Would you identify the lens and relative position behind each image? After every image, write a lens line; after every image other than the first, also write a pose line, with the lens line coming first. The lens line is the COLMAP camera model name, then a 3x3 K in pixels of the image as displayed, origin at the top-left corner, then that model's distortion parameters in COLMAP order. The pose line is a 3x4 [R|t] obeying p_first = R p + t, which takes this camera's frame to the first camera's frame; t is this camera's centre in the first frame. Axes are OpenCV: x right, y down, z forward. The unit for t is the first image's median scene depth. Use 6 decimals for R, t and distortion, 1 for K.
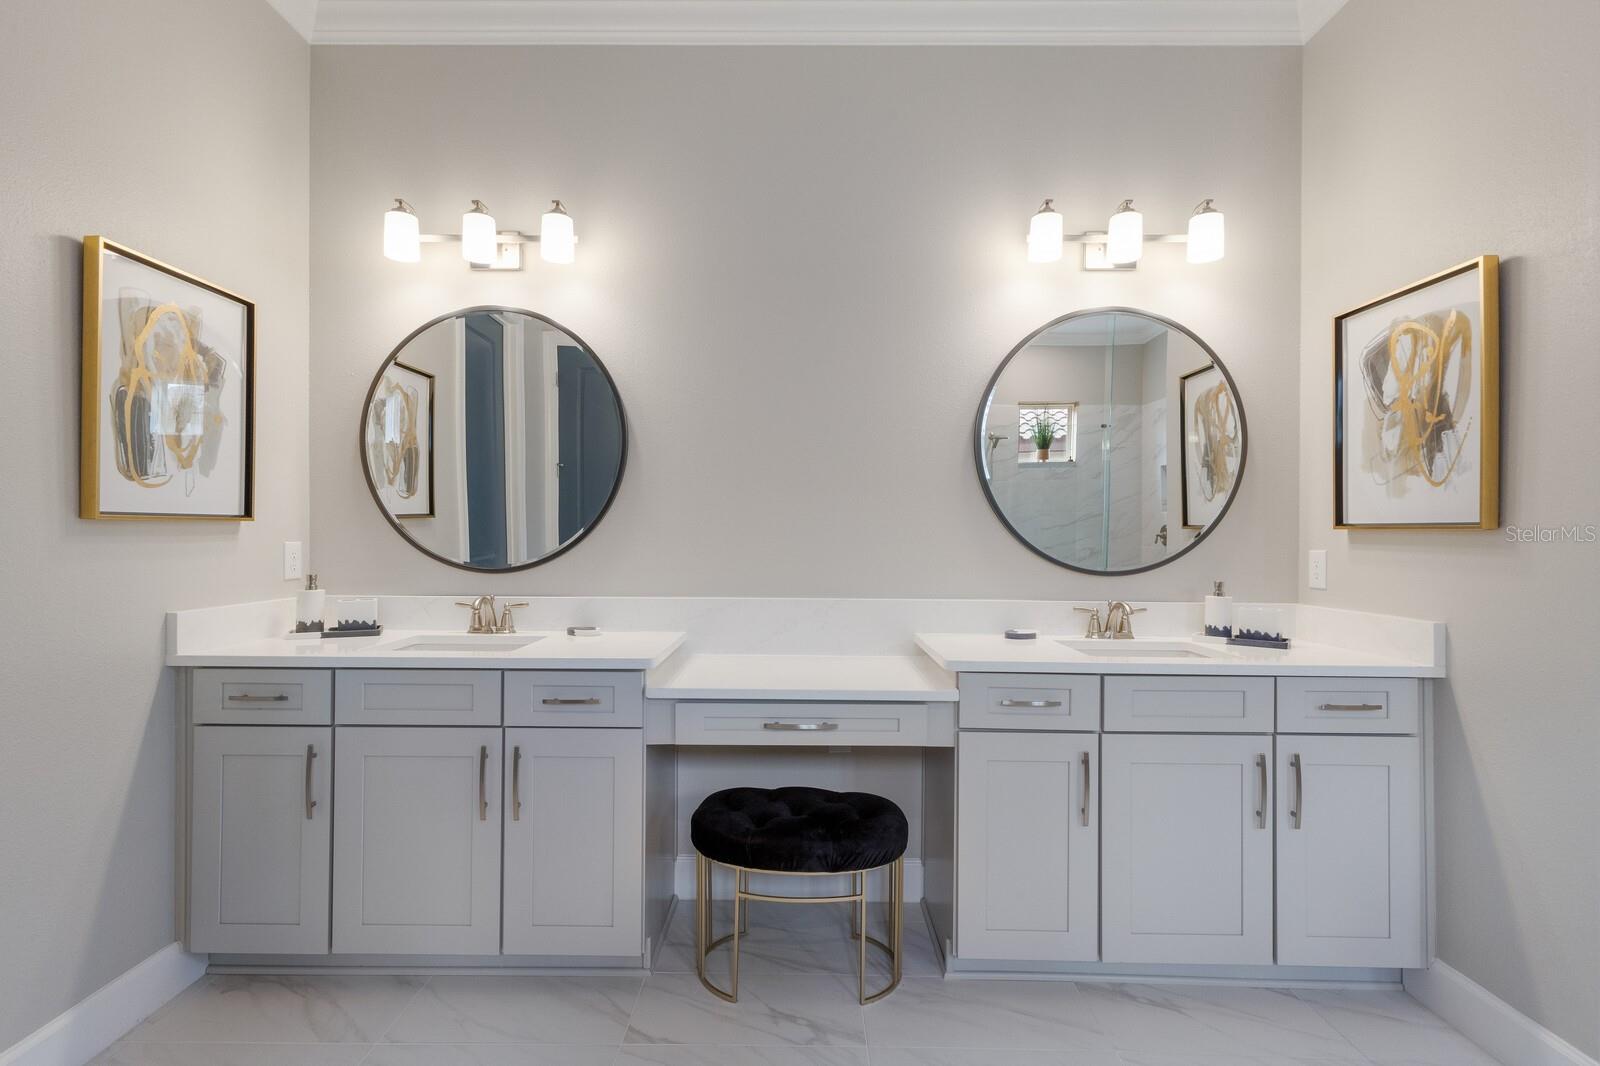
lens RADIAL K [[737.5, 0, 768.9], [0, 737.5, 533.5], [0, 0, 1]] dist [0.004876, 0.000350]
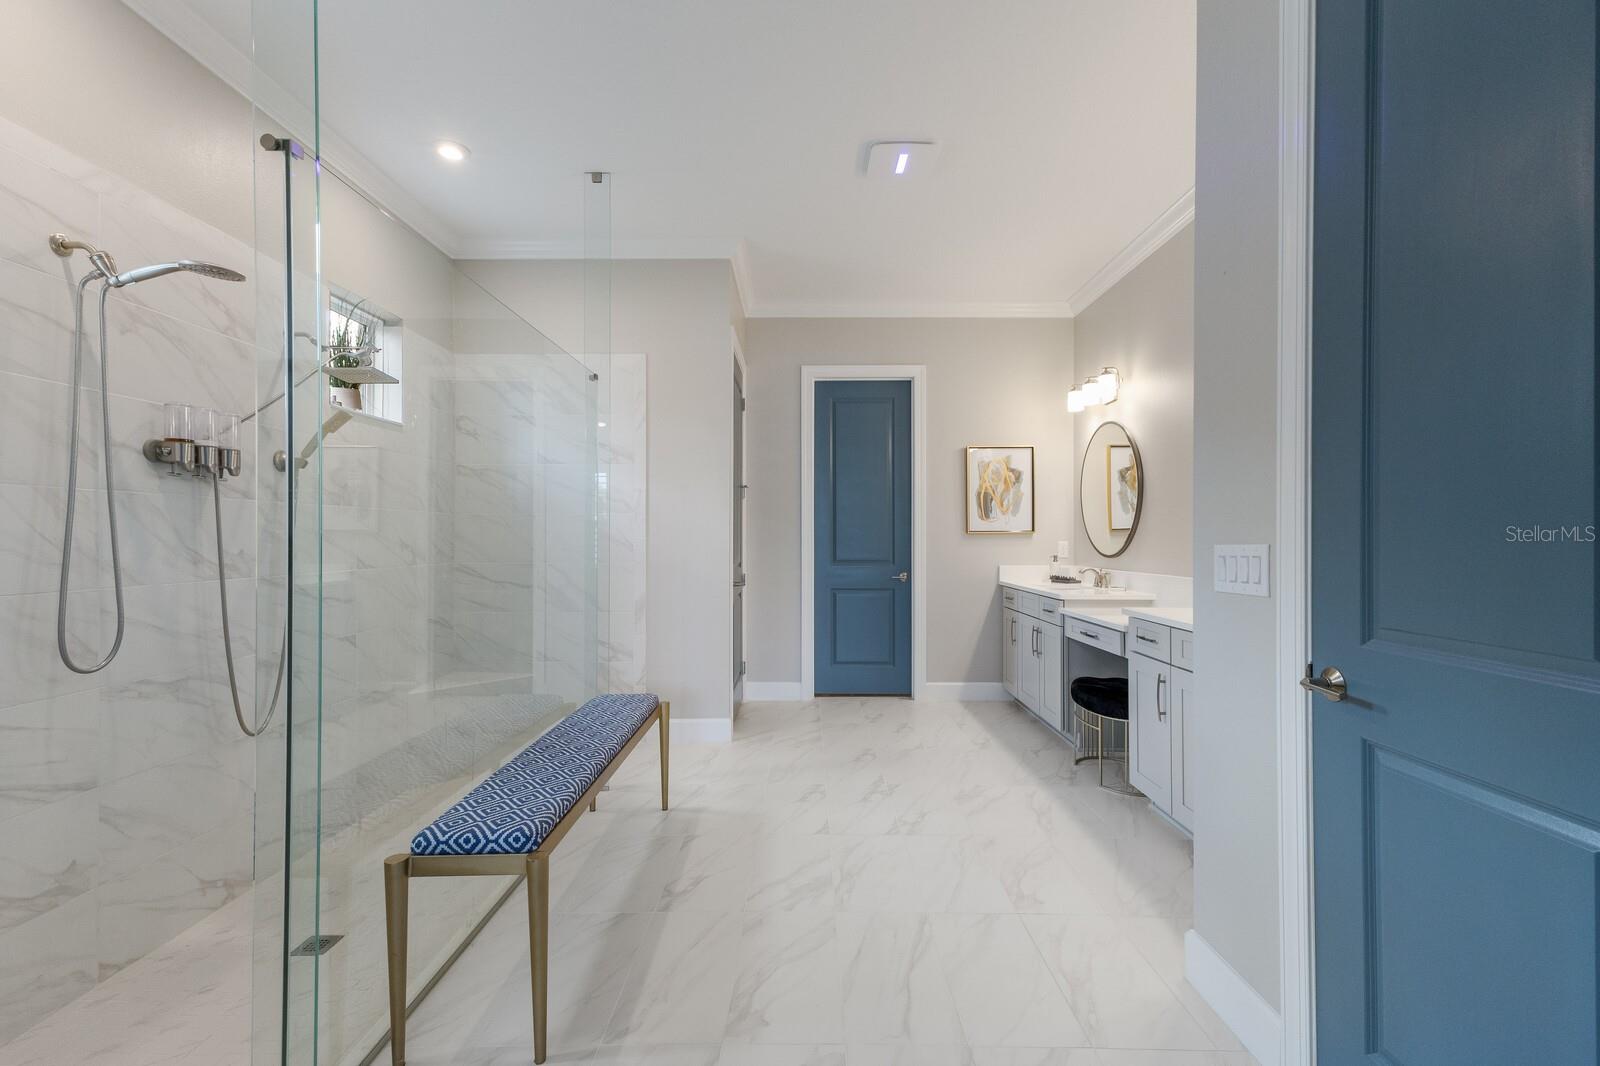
lens RADIAL K [[686.6, 0, 804.9], [0, 686.6, 540.4], [0, 0, 1]] dist [0.021207, 0.000133]
pose [[0.009329, -0.002760, -0.999953, 1.788519], [-0.002422, 0.999993, -0.002783, 0.018115], [0.999954, 0.002448, 0.009322, 0.223297]]
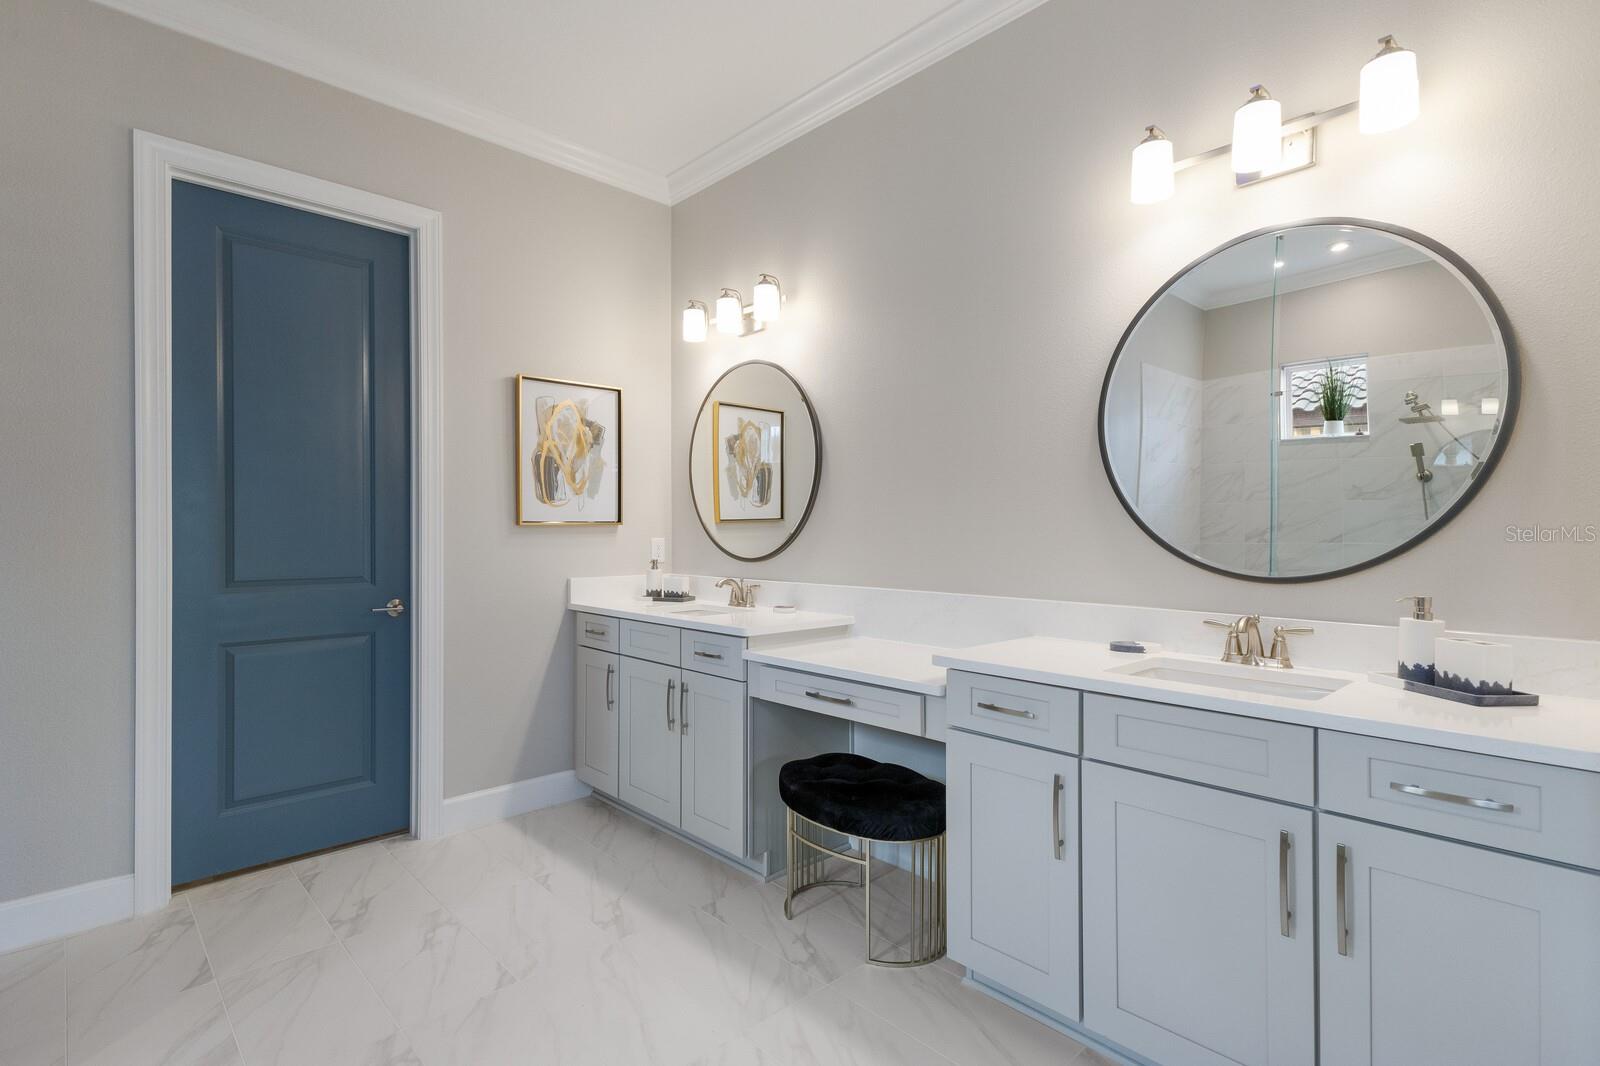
lens RADIAL K [[761.6, 0, 800.0], [0, 761.6, 533.0], [0, 0, 1]] dist [0.008641, -0.000009]
pose [[0.698080, -0.005931, -0.715995, 0.825974], [0.003644, 0.999982, -0.004730, 0.010345], [0.716010, 0.000693, 0.698090, 0.138814]]
